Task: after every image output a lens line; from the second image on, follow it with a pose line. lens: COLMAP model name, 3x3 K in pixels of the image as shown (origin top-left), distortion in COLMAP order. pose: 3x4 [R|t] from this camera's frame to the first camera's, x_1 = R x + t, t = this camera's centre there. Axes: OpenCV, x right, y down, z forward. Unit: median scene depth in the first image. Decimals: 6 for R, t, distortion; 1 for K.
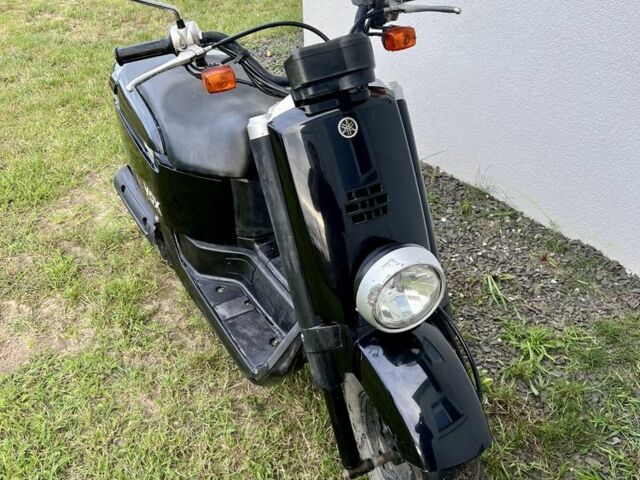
lens RADIAL K [[638.9, 0, 320.0], [0, 638.9, 240.0], [0, 0, 1]] dist [0.027335, 0.003247]
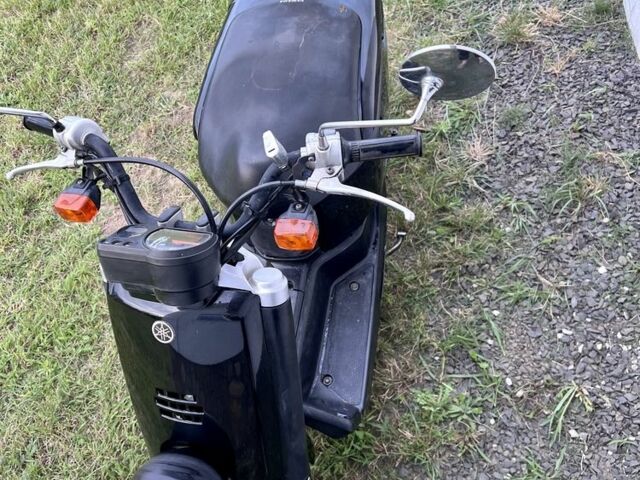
lens RADIAL K [[638.9, 0, 320.0], [0, 638.9, 240.0], [0, 0, 1]] dist [0.027335, 0.003247]
pose [[0.784136, 0.459903, -0.416678, 0.340097], [-0.240364, 0.844086, 0.479316, -0.499003], [0.572151, -0.275694, 0.772422, 0.361599]]
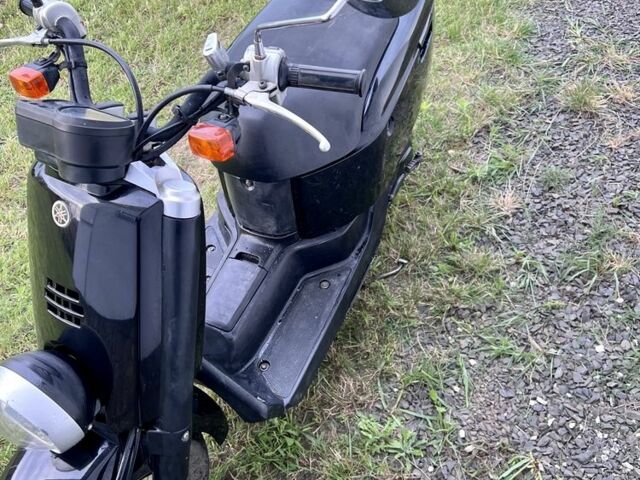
lens RADIAL K [[638.9, 0, 320.0], [0, 638.9, 240.0], [0, 0, 1]] dist [0.027335, 0.003247]
pose [[0.586954, 0.595737, -0.548254, 0.475296], [-0.410501, 0.802659, 0.432698, -0.433841], [0.697835, -0.028915, 0.715675, 0.460183]]
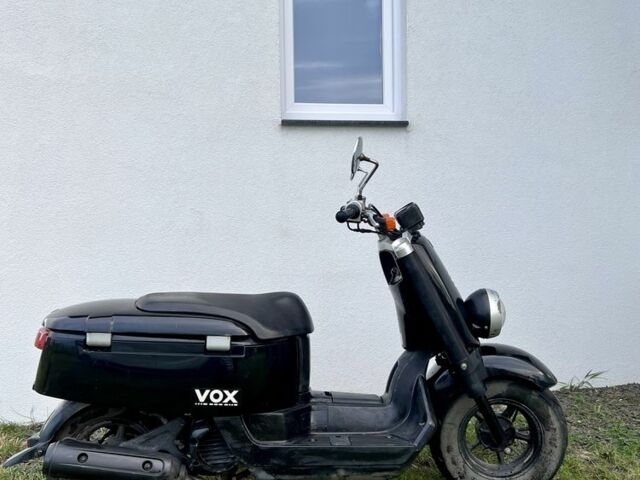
lens RADIAL K [[638.9, 0, 320.0], [0, 638.9, 240.0], [0, 0, 1]] dist [0.027335, 0.003247]
pose [[0.430151, 0.010789, 0.902692, -1.254078], [0.523059, 0.812005, -0.258953, 0.095429], [-0.735784, 0.583551, 0.343642, 0.404107]]
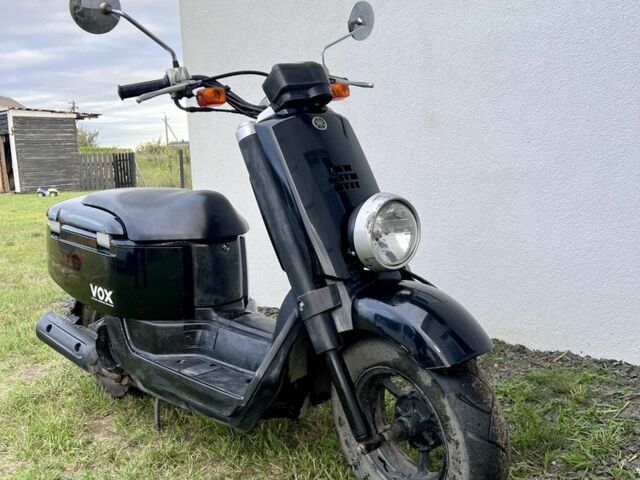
lens RADIAL K [[638.9, 0, 320.0], [0, 638.9, 240.0], [0, 0, 1]] dist [0.027335, 0.003247]
pose [[0.963707, -0.052639, 0.261722, -0.208608], [0.170747, 0.875159, -0.452706, 0.418245], [-0.205218, 0.480964, 0.852384, 0.023489]]
